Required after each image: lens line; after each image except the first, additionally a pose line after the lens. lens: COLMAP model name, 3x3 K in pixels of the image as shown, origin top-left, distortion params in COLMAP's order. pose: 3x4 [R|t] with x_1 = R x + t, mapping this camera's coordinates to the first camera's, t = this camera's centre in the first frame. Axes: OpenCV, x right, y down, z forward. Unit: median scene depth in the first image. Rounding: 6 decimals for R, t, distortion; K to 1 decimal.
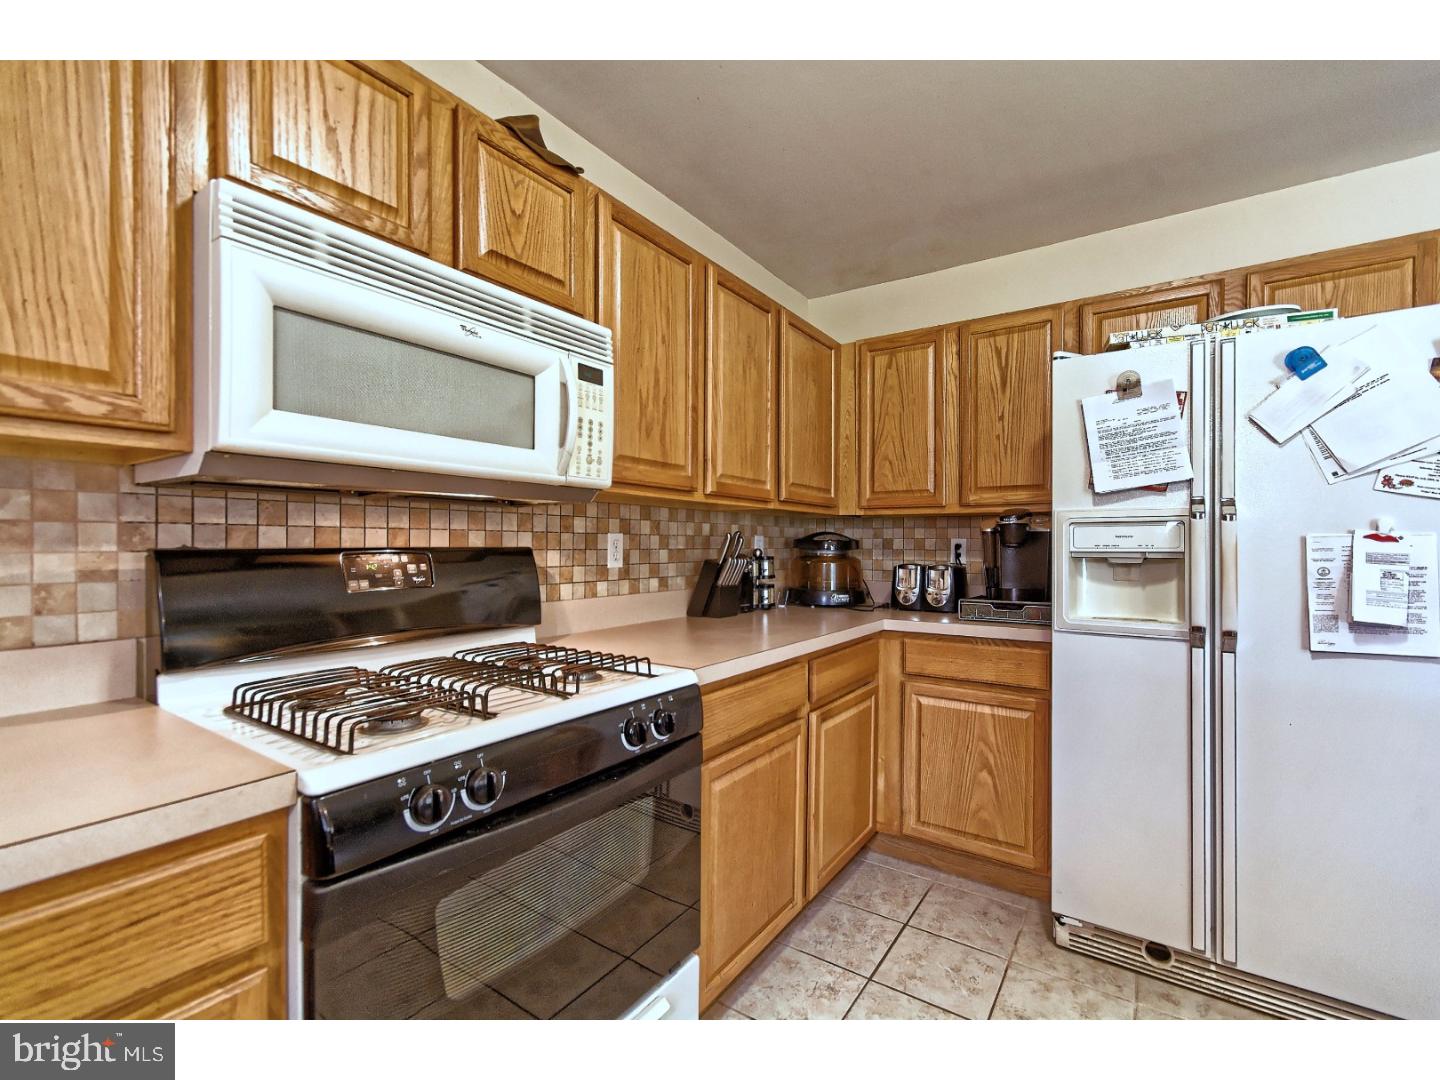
lens RADIAL K [[634.3, 0, 726.9], [0, 634.3, 541.5], [0, 0, 1]] dist [-0.005015, -0.000025]
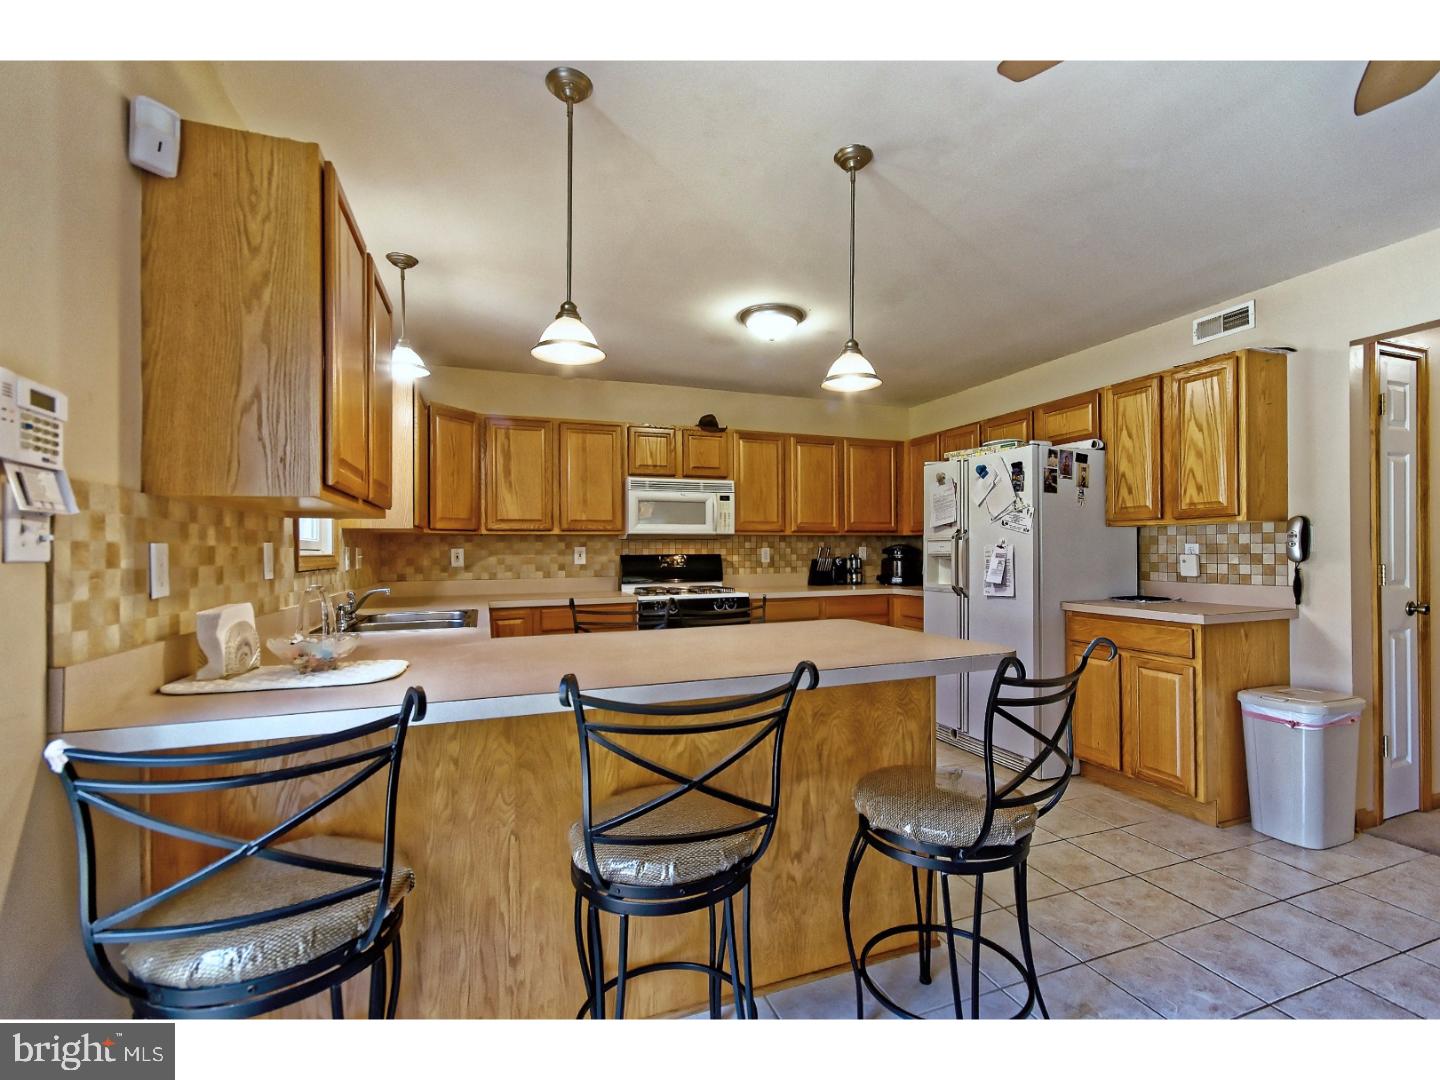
lens RADIAL K [[634.3, 0, 720.3], [0, 634.3, 550.0], [0, 0, 1]] dist [-0.005015, -0.000025]
pose [[0.810849, -0.012791, -0.585116, 1.321057], [0.013608, 0.999903, -0.003001, -0.000695], [0.585097, -0.005529, 0.810944, -1.281294]]
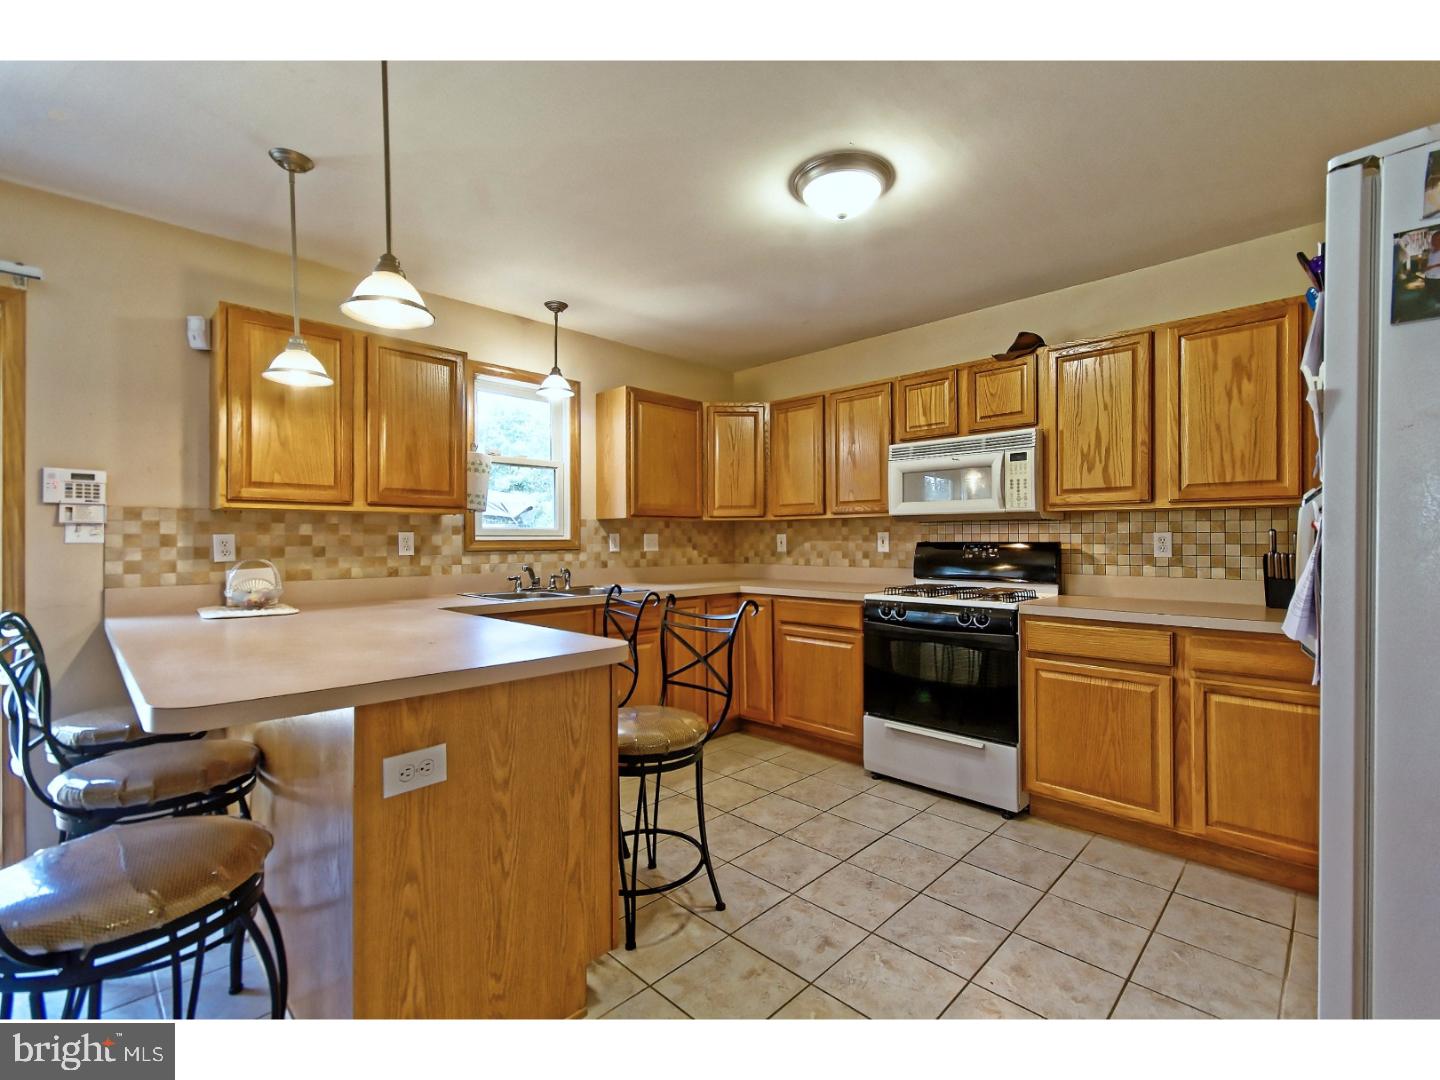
lens RADIAL K [[634.3, 0, 726.5], [0, 634.3, 539.8], [0, 0, 1]] dist [-0.005015, -0.000025]
pose [[-0.185267, -0.002564, -0.982685, 1.628356], [0.005942, 0.999975, -0.003729, 0.003509], [0.982670, -0.006530, -0.185247, 0.380641]]
